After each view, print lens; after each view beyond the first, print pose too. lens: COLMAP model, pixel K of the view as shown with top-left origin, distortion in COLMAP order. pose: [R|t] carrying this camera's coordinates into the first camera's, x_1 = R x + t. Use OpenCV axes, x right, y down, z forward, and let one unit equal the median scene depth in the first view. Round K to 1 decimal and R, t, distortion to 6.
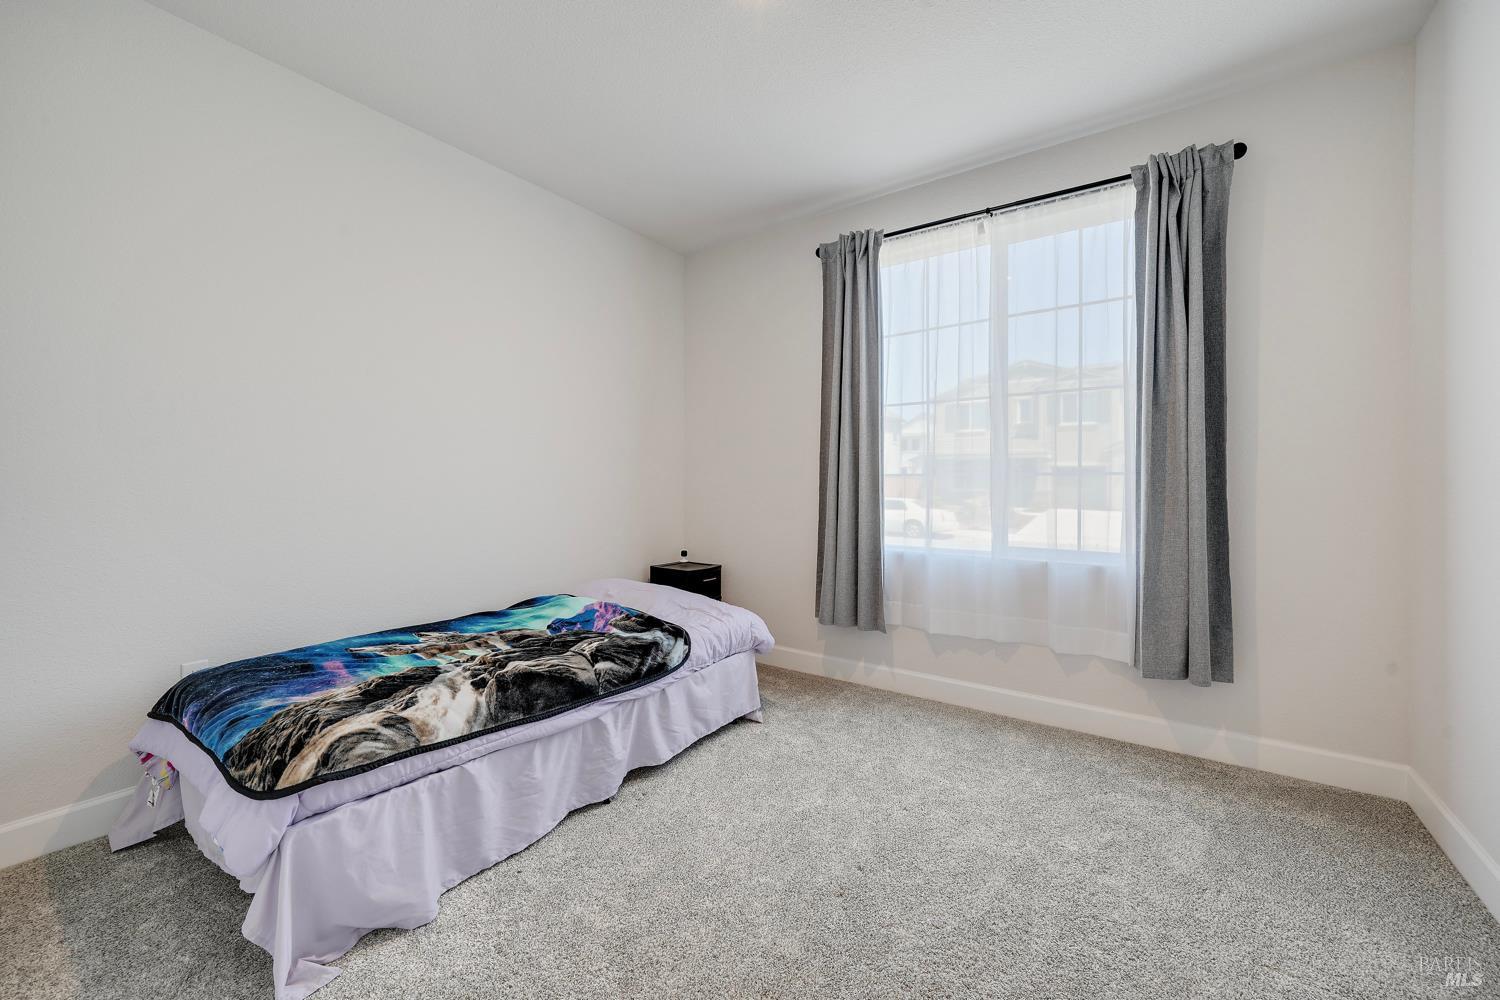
lens RADIAL K [[580.3, 0, 750.0], [0, 580.3, 500.0], [0, 0, 1]] dist [-0.006597, 0.000159]
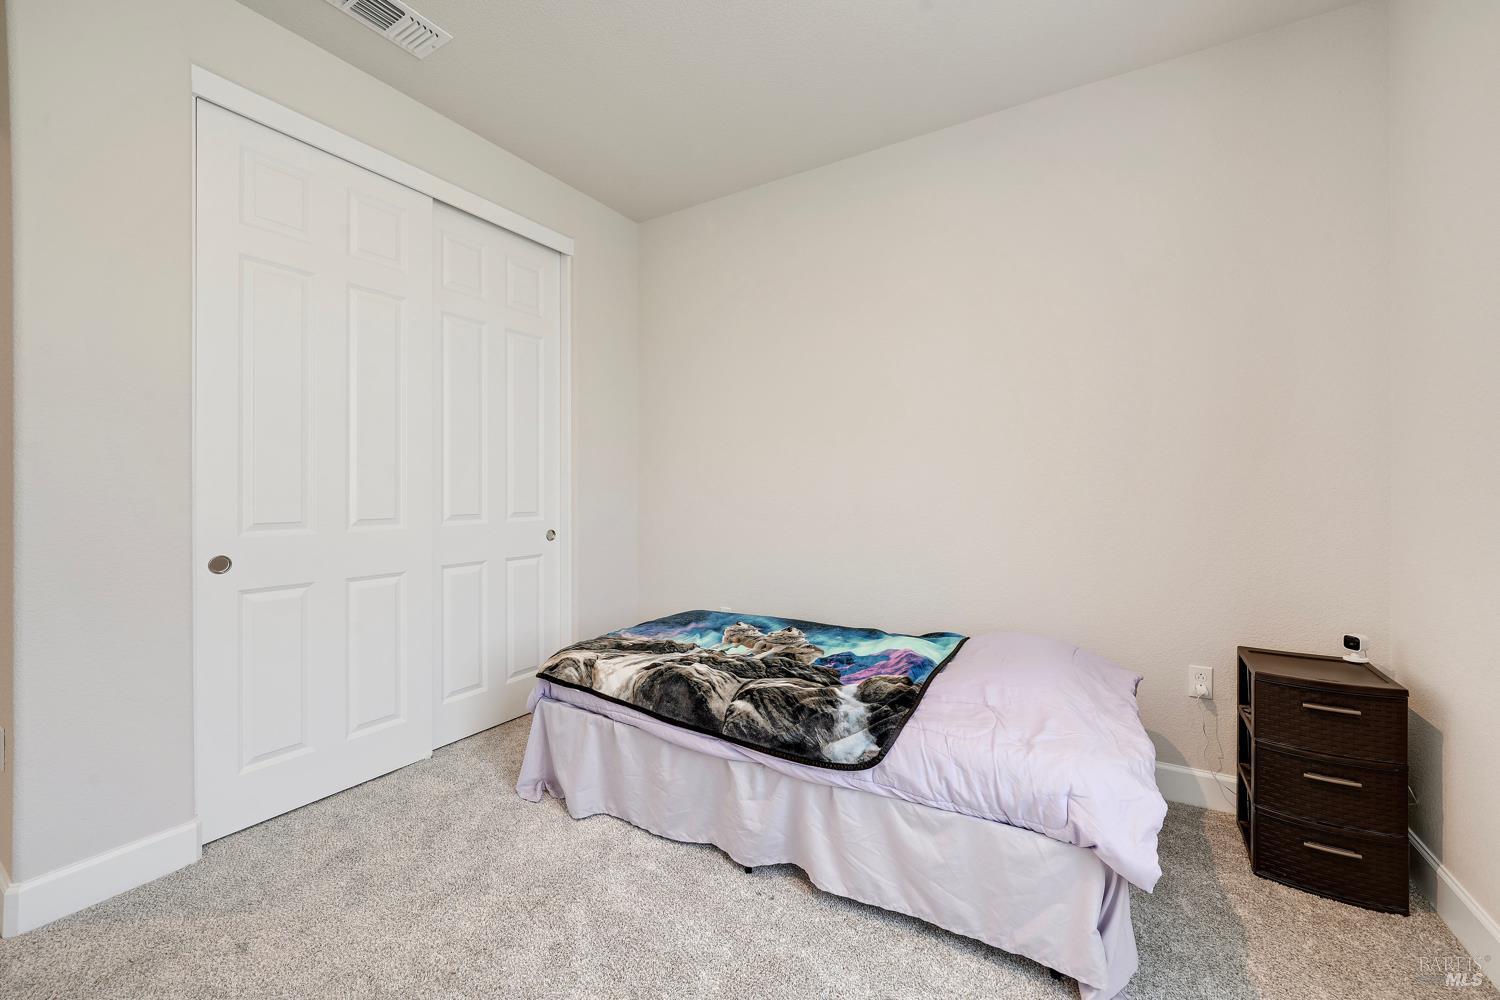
lens RADIAL K [[580.3, 0, 750.0], [0, 580.3, 500.0], [0, 0, 1]] dist [-0.006597, 0.000159]
pose [[0.069430, 0.007078, -0.997562, 0.449838], [-0.025074, 0.999671, 0.005348, -0.016939], [0.997272, 0.024642, 0.069584, 0.709092]]
